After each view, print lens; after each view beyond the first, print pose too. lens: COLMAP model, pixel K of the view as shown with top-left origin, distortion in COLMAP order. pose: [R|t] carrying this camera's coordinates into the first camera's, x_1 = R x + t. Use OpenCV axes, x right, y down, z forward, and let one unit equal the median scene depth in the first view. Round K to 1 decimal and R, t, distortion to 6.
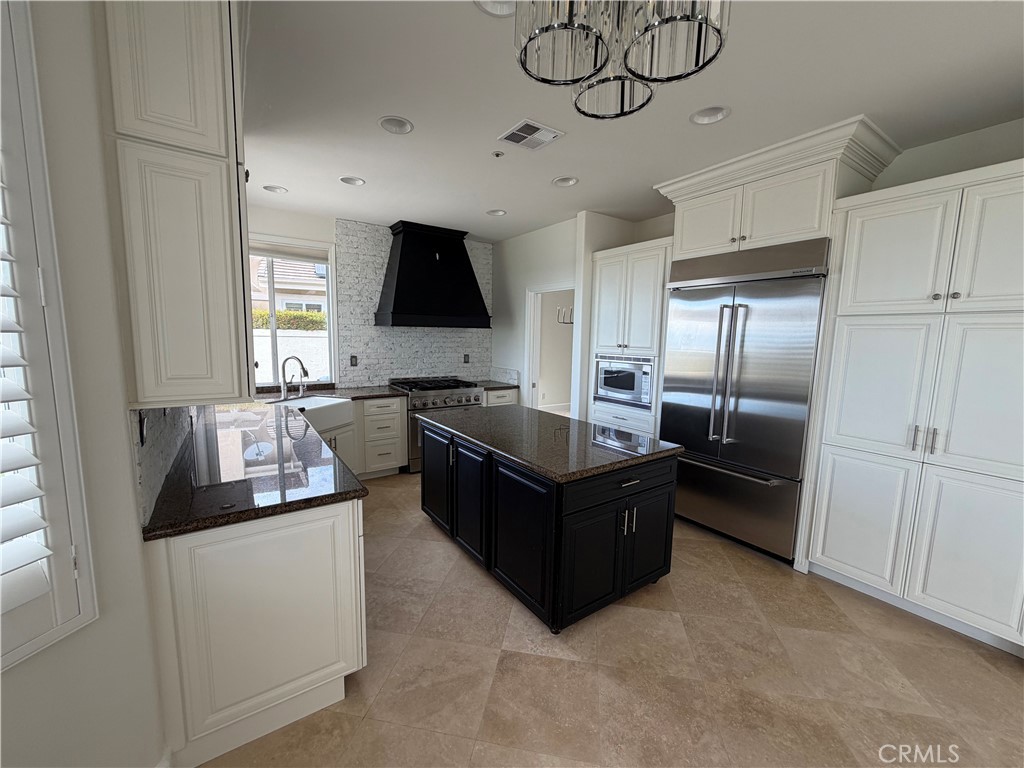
lens RADIAL K [[410.1, 0, 511.9], [0, 410.1, 383.7], [0, 0, 1]] dist [0.004598, 0.000786]
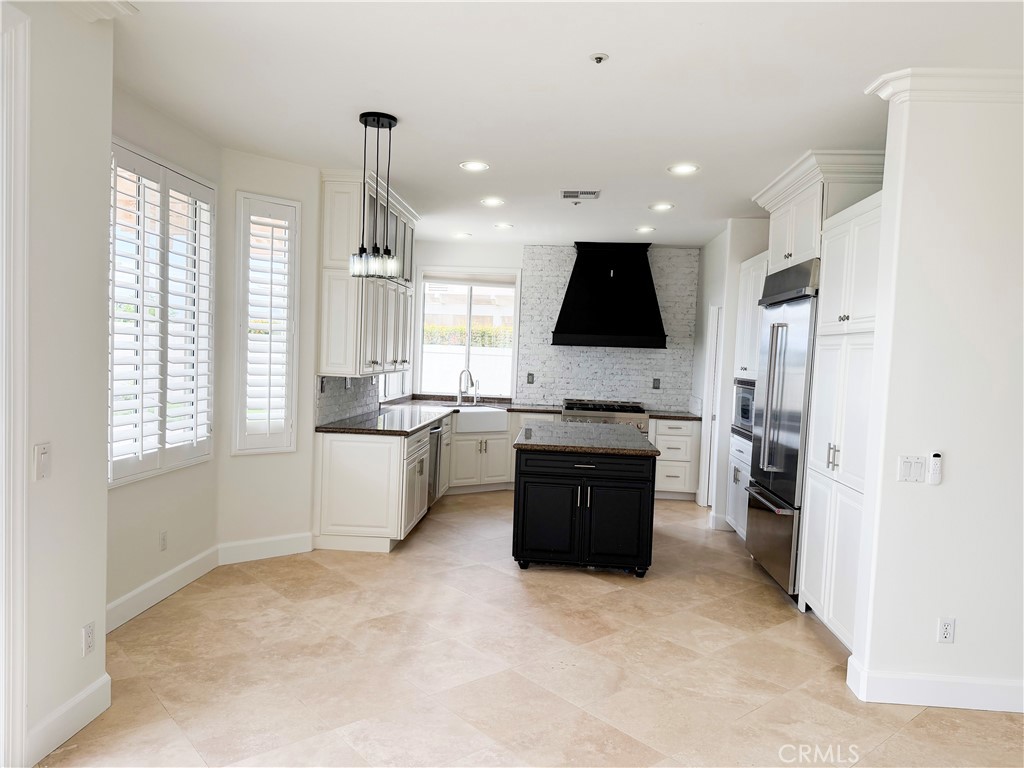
lens RADIAL K [[723.9, 0, 512.9], [0, 723.9, 388.7], [0, 0, 1]] dist [0.063362, -0.077953]
pose [[0.776559, 0.045641, -0.628390, 0.742286], [-0.099287, 0.993776, -0.050519, 0.067788], [0.622172, 0.101623, 0.776257, -0.444783]]
